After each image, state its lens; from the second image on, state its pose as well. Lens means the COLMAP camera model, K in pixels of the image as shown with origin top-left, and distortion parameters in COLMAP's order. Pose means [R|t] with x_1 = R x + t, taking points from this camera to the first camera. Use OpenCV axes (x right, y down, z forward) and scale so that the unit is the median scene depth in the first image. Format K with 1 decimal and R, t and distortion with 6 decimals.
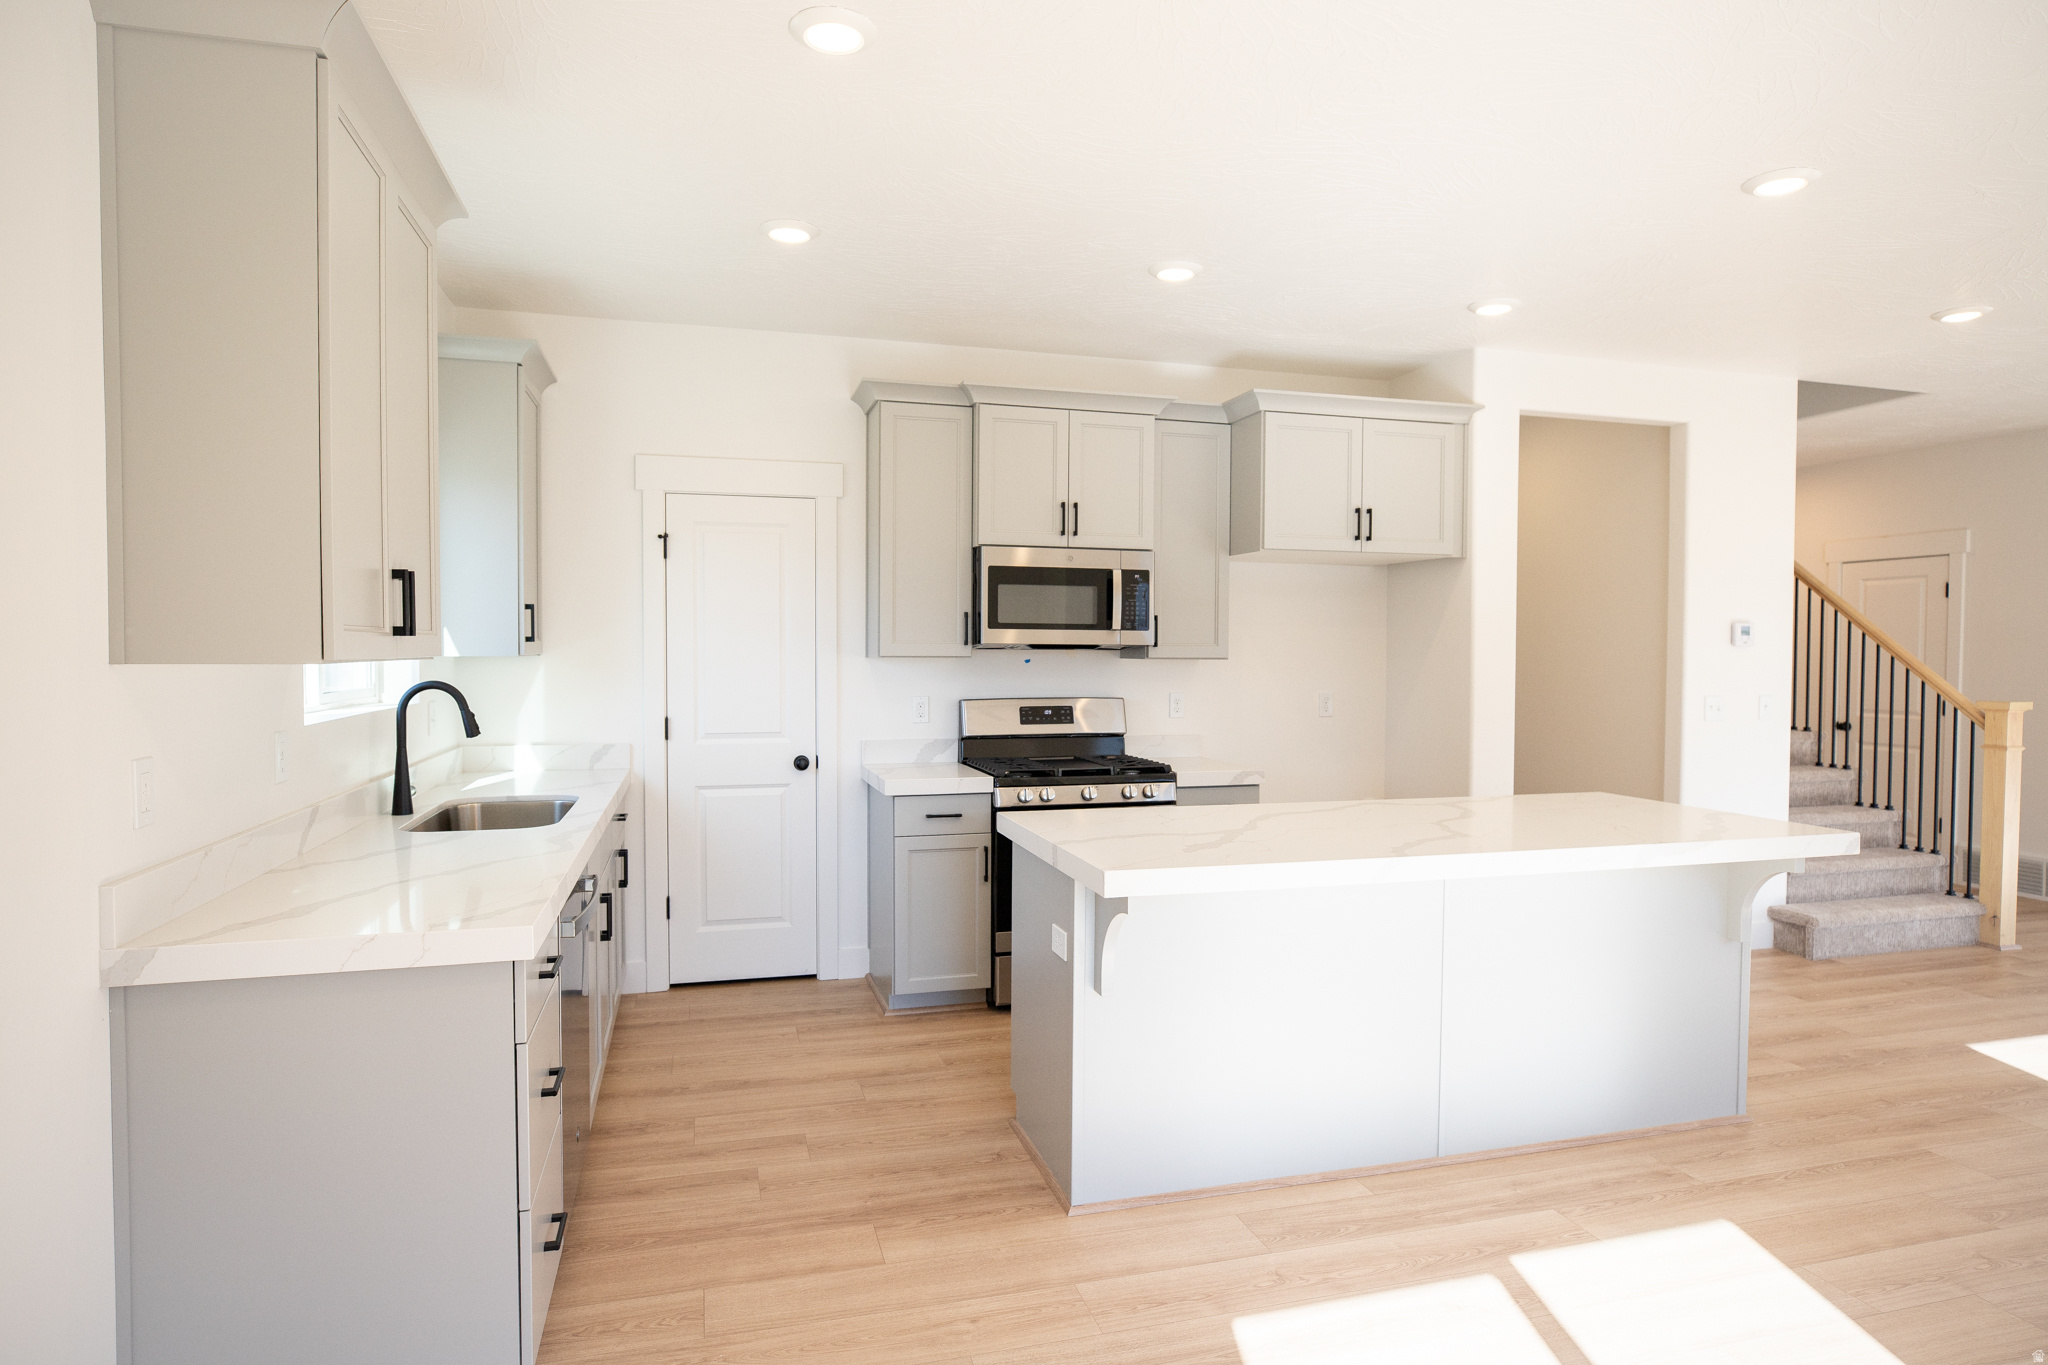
lens RADIAL K [[1159.7, 0, 1024.0], [0, 1159.7, 682.5], [0, 0, 1]] dist [-0.036368, 0.022057]
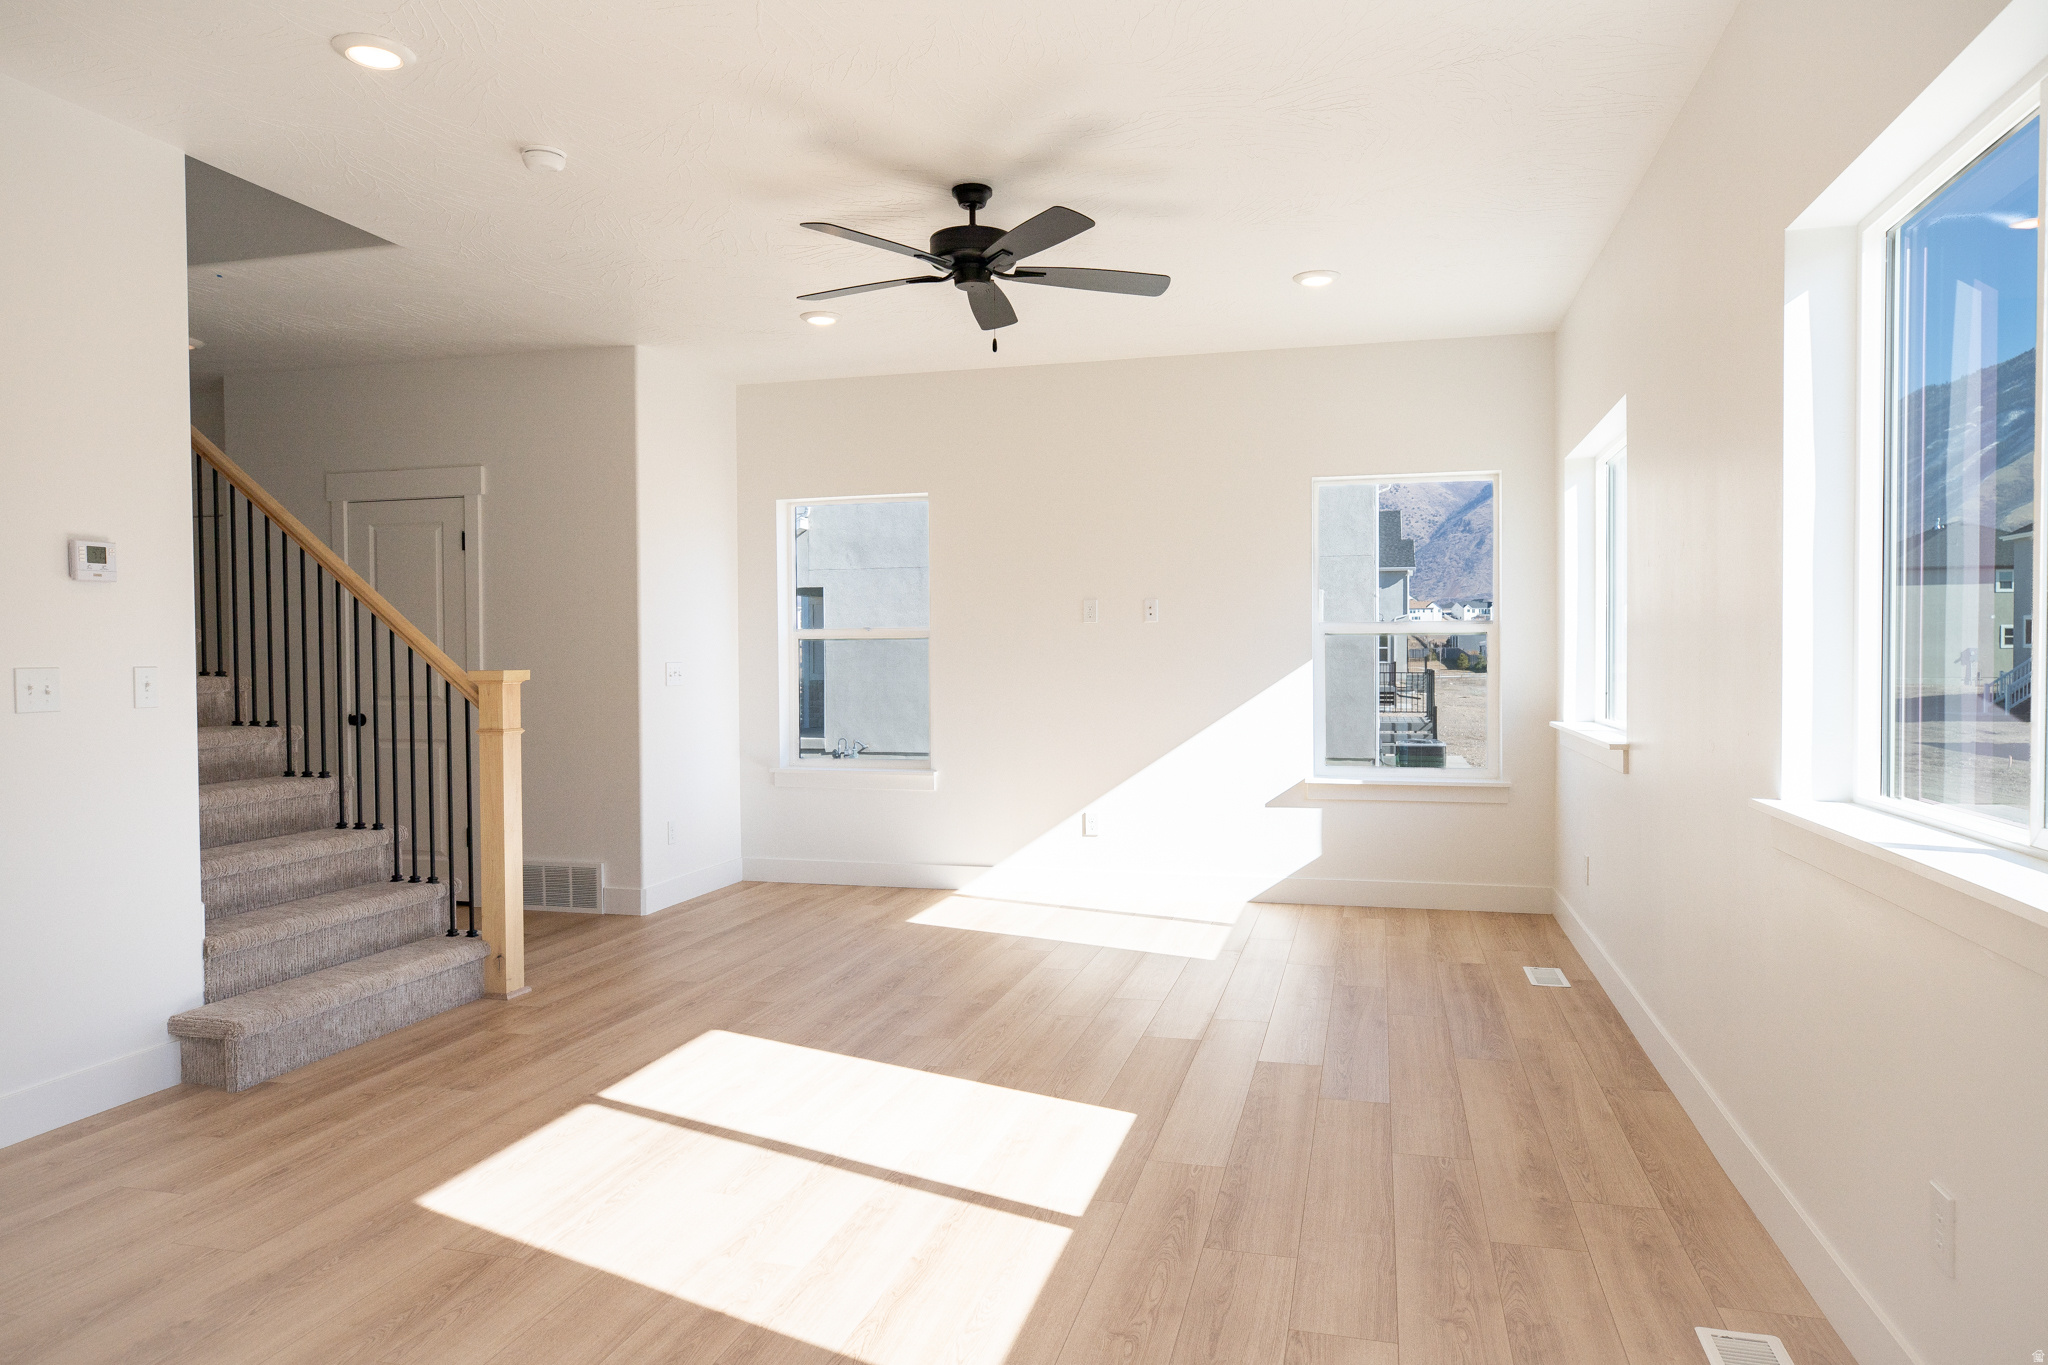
lens RADIAL K [[1290.3, 0, 1024.0], [0, 1290.3, 682.5], [0, 0, 1]] dist [-0.001148, 0.000030]
pose [[0.519507, -0.027251, 0.854031, 0.312255], [0.034658, 0.999341, 0.010805, 0.027935], [-0.853763, 0.023985, 0.520109, 0.261829]]
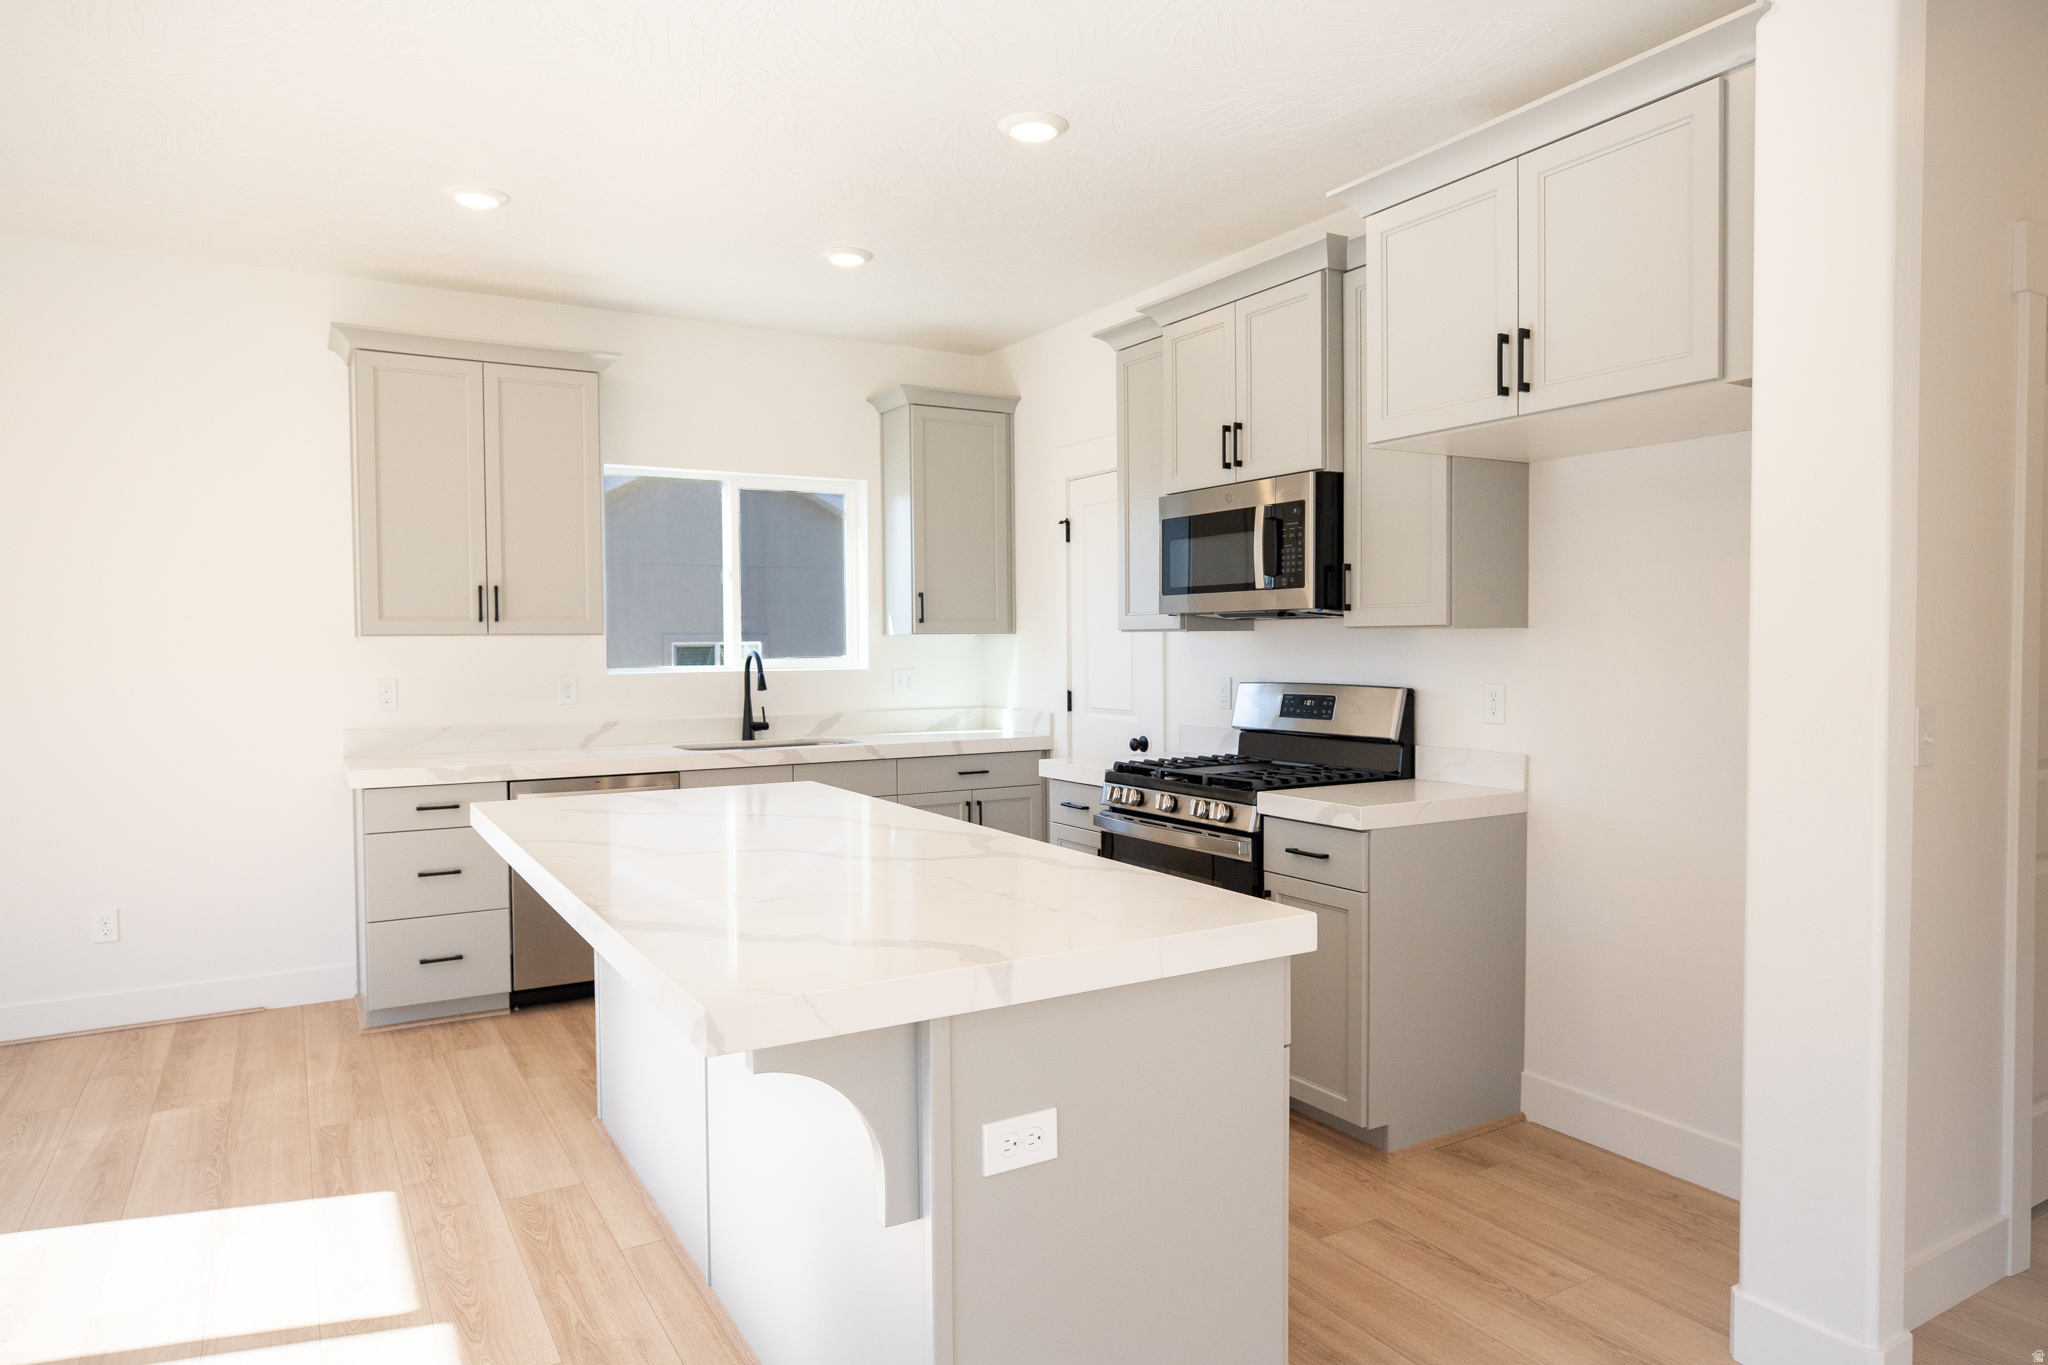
lens RADIAL K [[1255.7, 0, 1024.0], [0, 1255.7, 682.5], [0, 0, 1]] dist [-0.004221, -0.001558]
pose [[0.256273, 0.025176, -0.966277, 0.612262], [-0.020736, 0.999574, 0.020544, -0.000188], [0.966382, 0.014772, 0.256685, 0.503579]]
